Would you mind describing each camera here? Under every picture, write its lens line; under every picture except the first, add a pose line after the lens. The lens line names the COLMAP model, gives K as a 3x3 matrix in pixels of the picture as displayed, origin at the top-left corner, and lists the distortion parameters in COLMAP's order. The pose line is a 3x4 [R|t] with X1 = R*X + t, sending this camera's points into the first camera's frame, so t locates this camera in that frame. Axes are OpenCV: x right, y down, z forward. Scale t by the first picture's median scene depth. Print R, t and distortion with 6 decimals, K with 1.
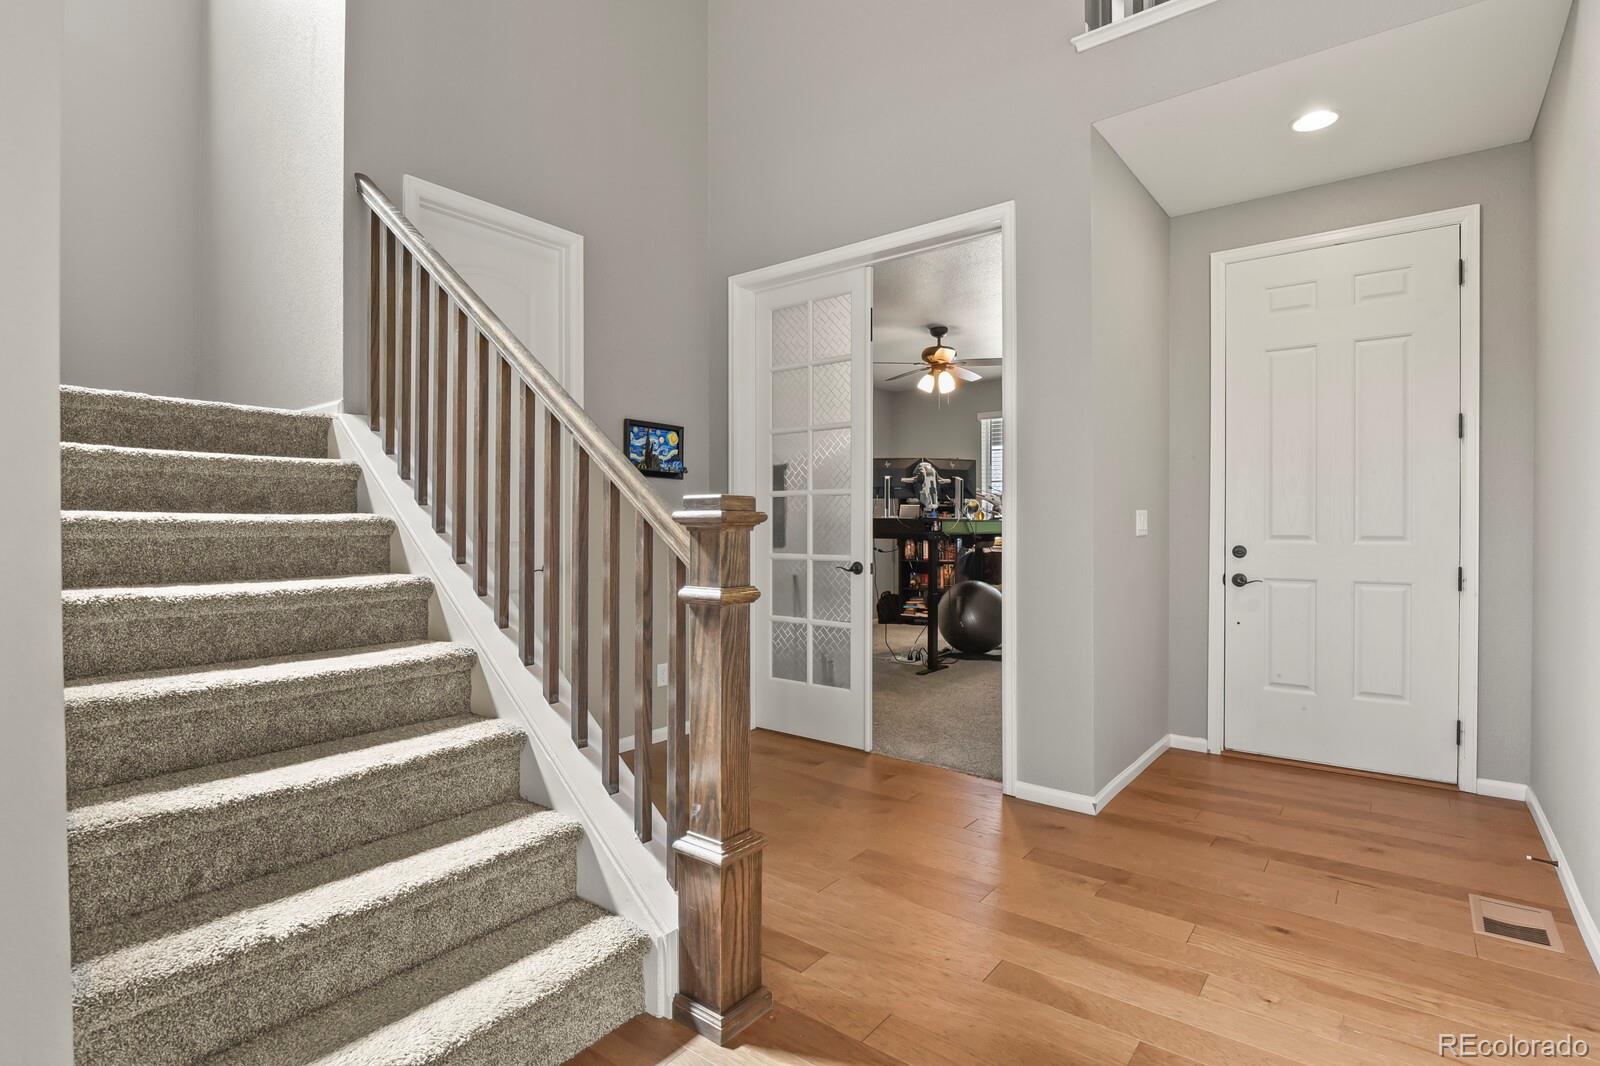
lens RADIAL K [[775.3, 0, 806.0], [0, 775.3, 520.3], [0, 0, 1]] dist [-0.011323, -0.002774]
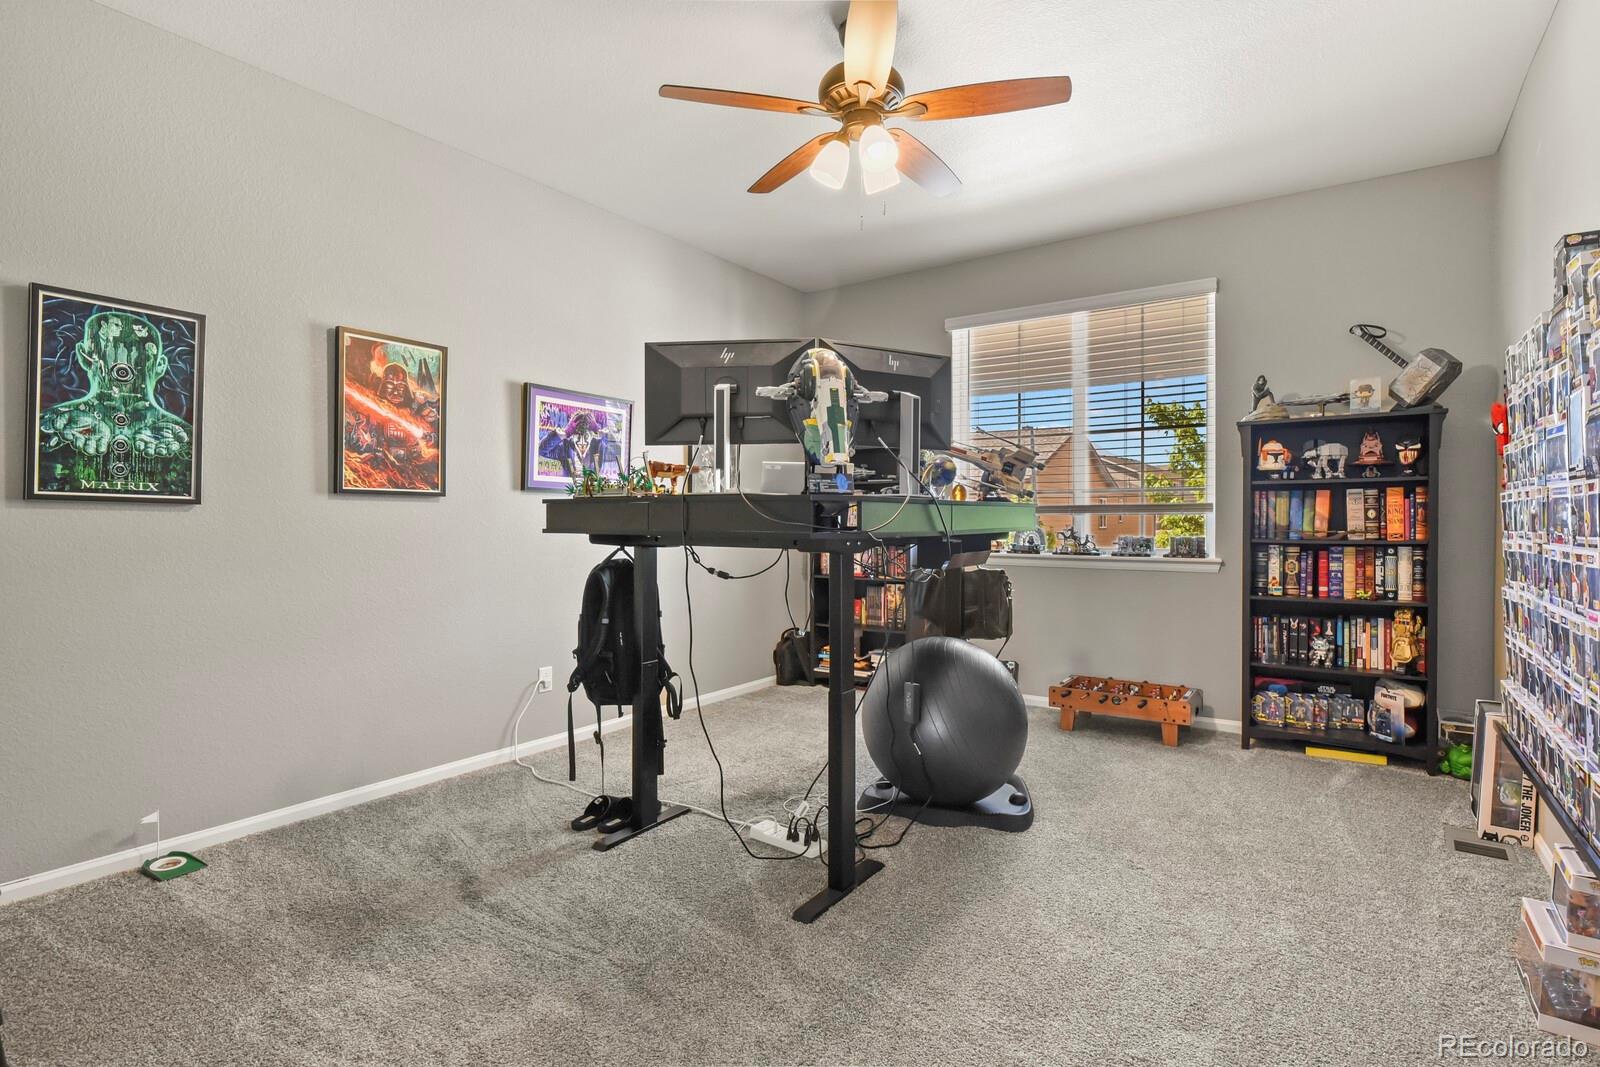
lens RADIAL K [[775.3, 0, 801.9], [0, 775.3, 530.2], [0, 0, 1]] dist [-0.011323, -0.002774]
pose [[0.998750, -0.001703, 0.049963, 0.123788], [0.000889, 0.999867, 0.016308, 0.008628], [-0.049984, -0.016243, 0.998618, 0.612452]]
